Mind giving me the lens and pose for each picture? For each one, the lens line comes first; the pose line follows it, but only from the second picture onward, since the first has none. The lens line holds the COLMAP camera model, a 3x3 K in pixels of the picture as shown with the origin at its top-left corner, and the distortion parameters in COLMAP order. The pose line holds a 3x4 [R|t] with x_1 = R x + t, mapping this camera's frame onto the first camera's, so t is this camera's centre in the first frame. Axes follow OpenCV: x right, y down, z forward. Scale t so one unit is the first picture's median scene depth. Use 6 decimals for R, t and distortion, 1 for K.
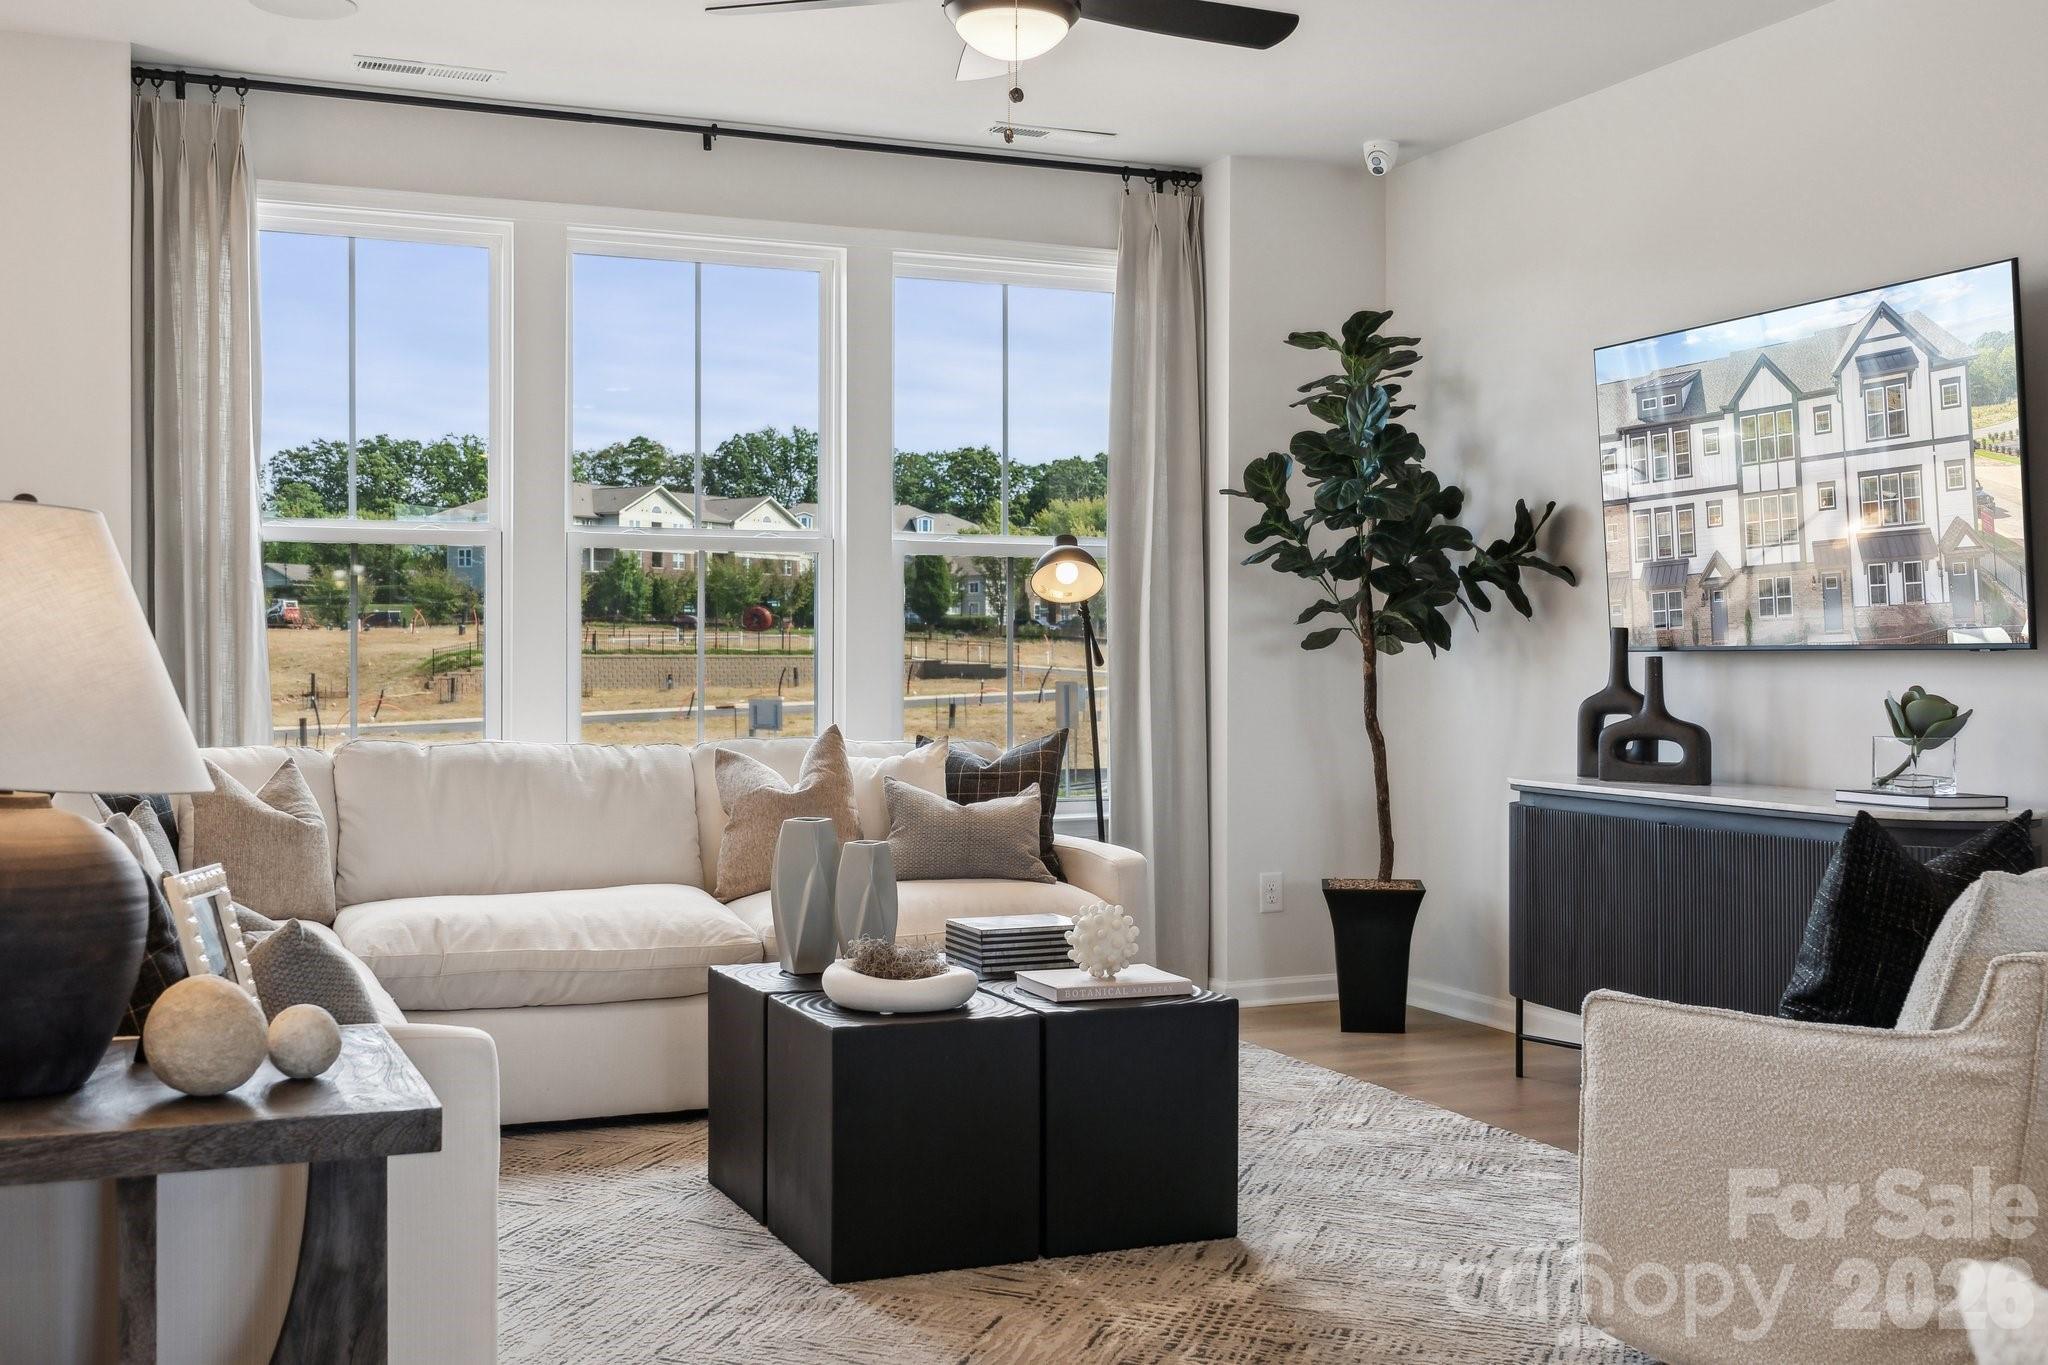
lens RADIAL K [[2159.9, 0, 1053.7], [0, 2159.9, 682.2], [0, 0, 1]] dist [0.006592, 0.013617]
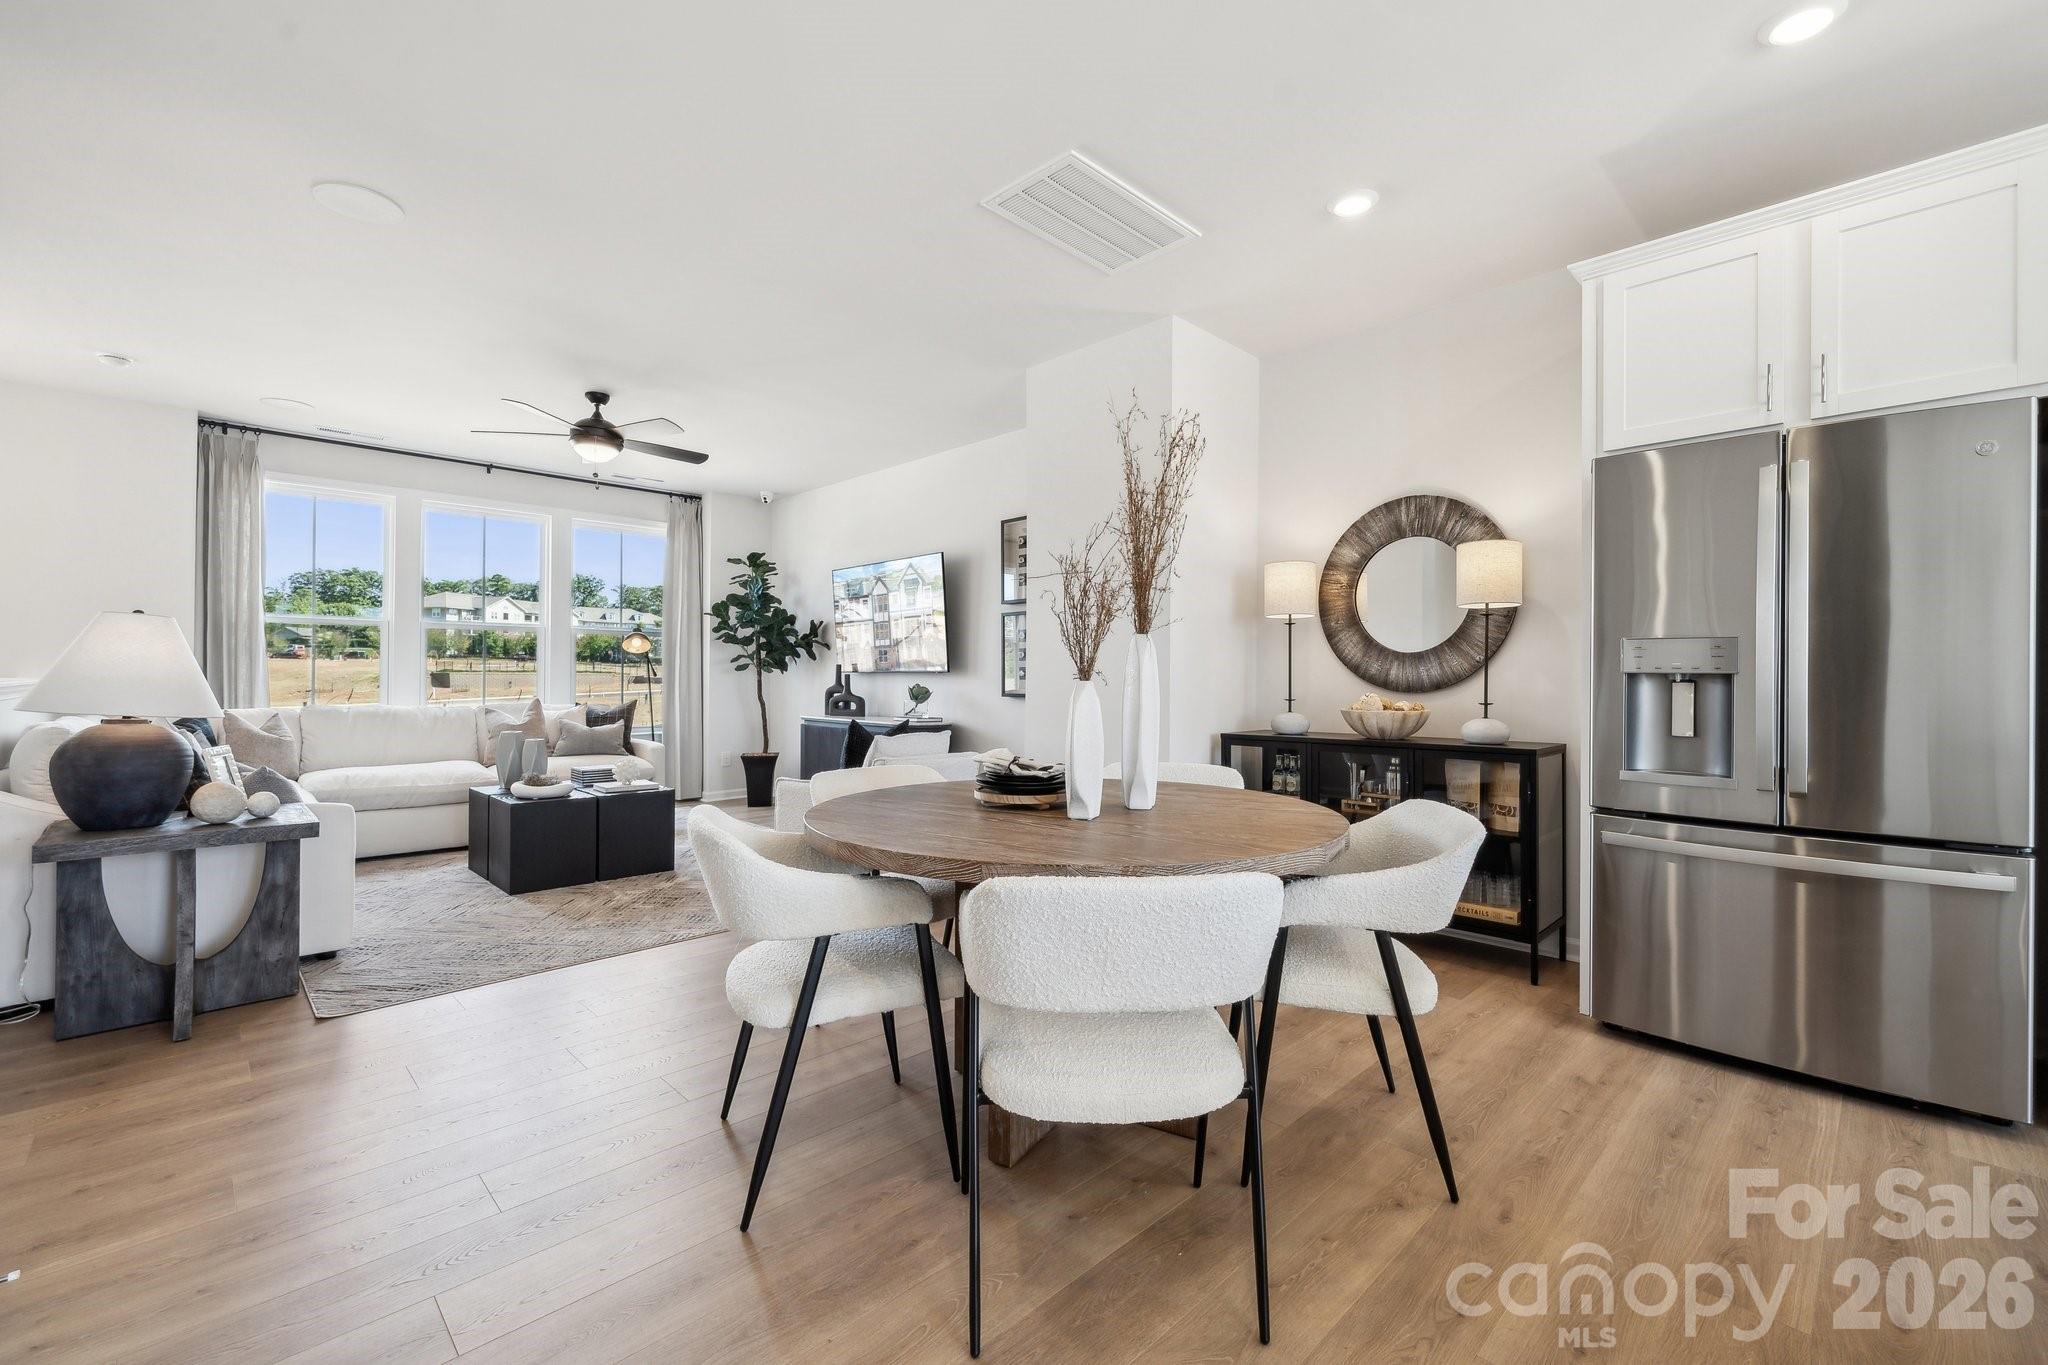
lens RADIAL K [[843.5, 0, 1028.5], [0, 843.5, 673.8], [0, 0, 1]] dist [0.000317, 0.000053]
pose [[0.931290, 0.006361, 0.364224, 0.082992], [-0.001311, 0.999900, -0.014109, 0.003690], [-0.364277, 0.012661, 0.931204, -0.180347]]
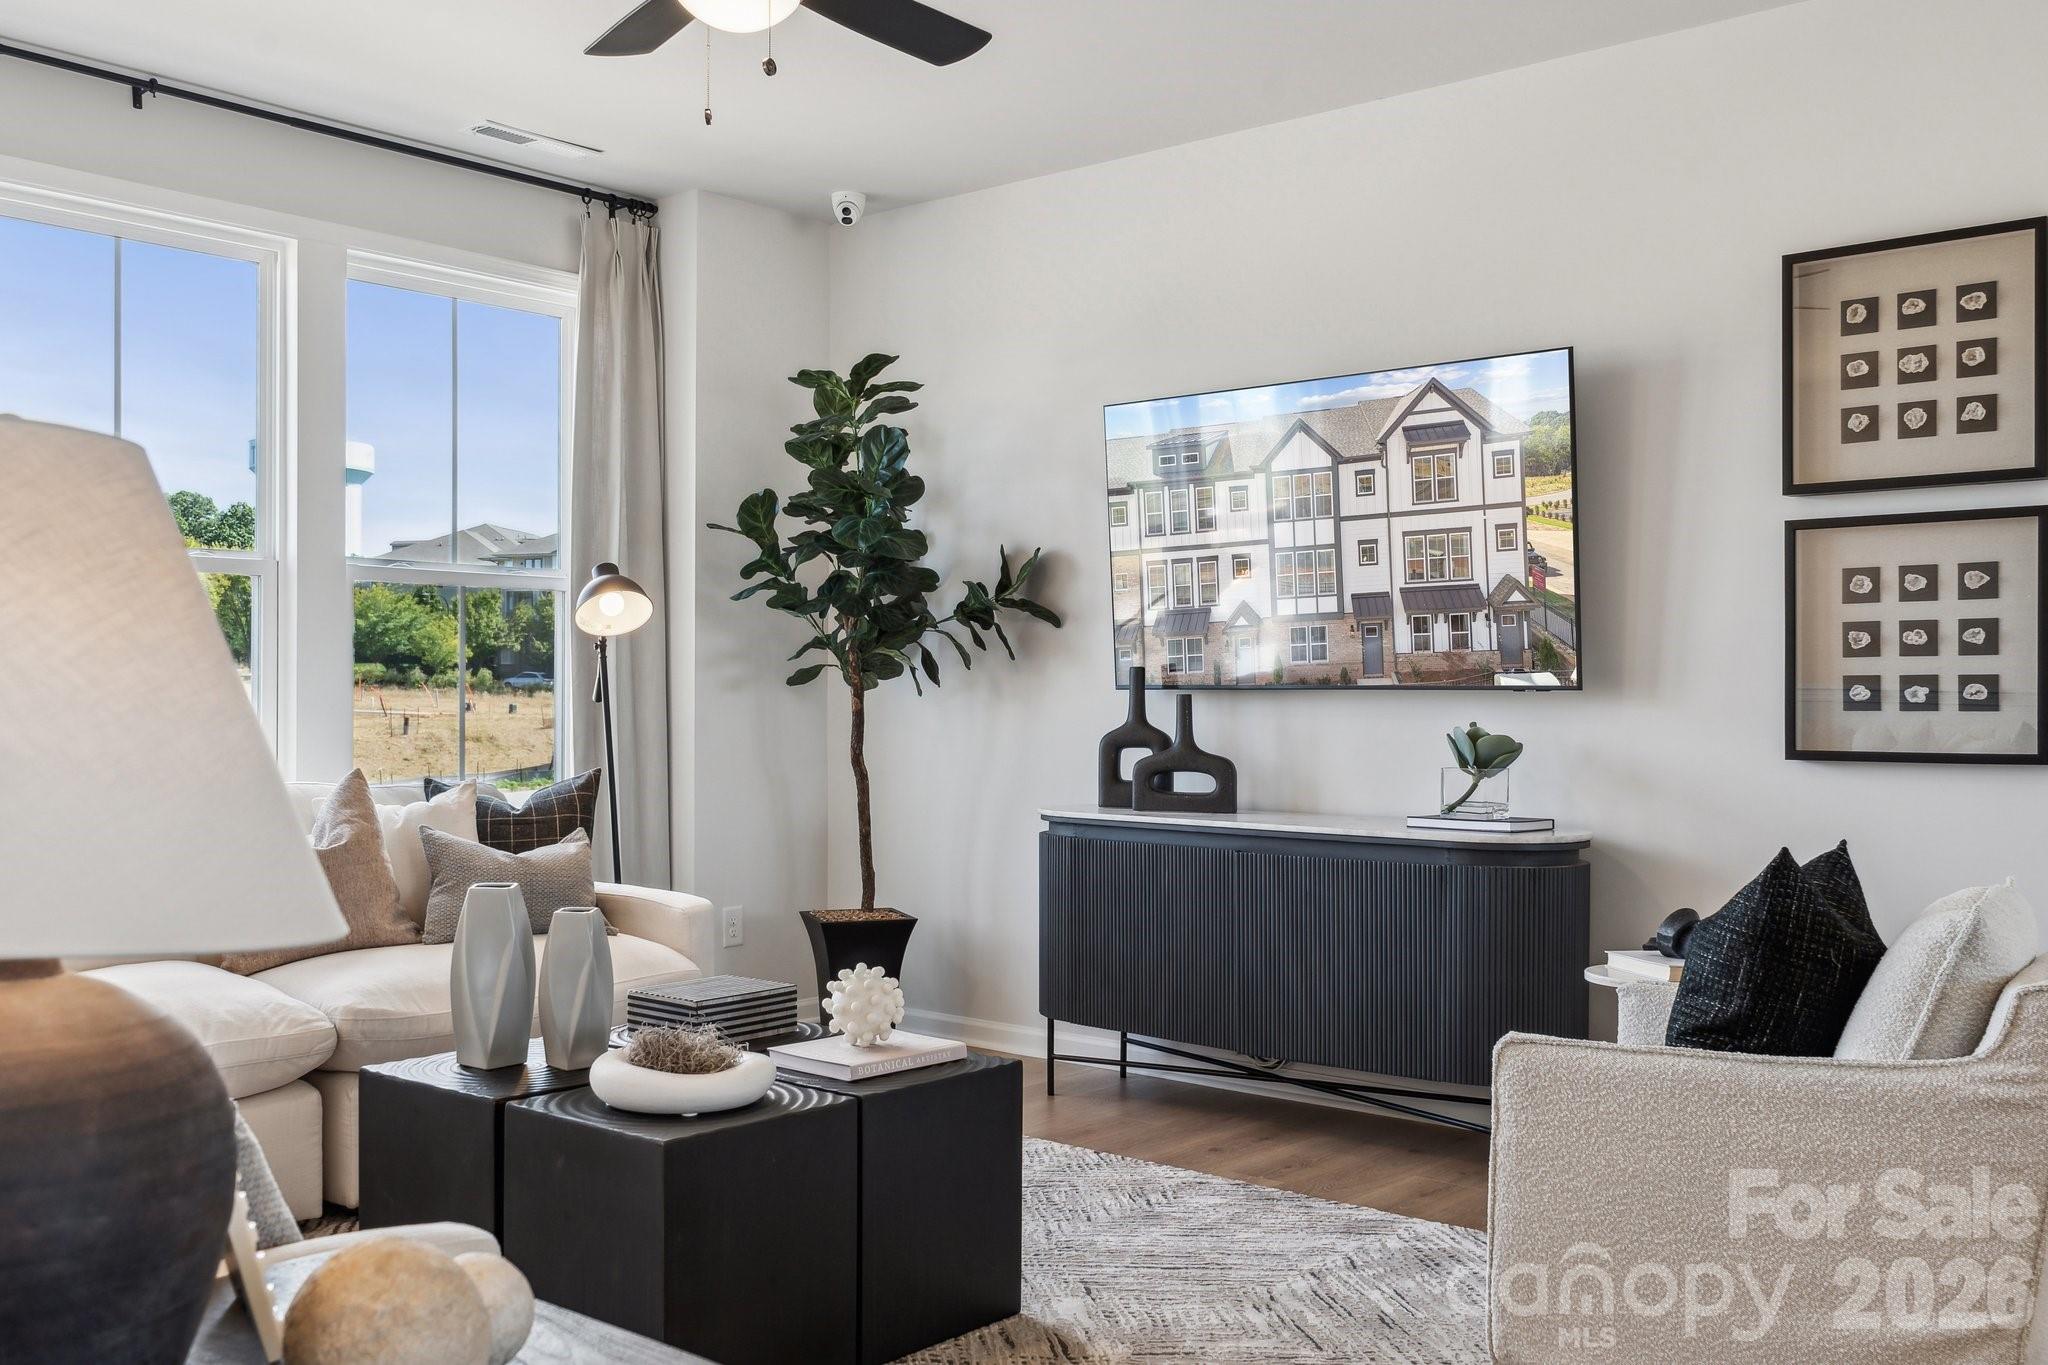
lens RADIAL K [[1865.0, 0, 1021.2], [0, 1865.0, 709.0], [0, 0, 1]] dist [-0.005115, 0.011332]
pose [[0.897914, -0.001594, 0.440167, -0.198196], [0.001829, 0.999998, -0.000108, -0.004539], [-0.440166, 0.000902, 0.897916, 0.197060]]
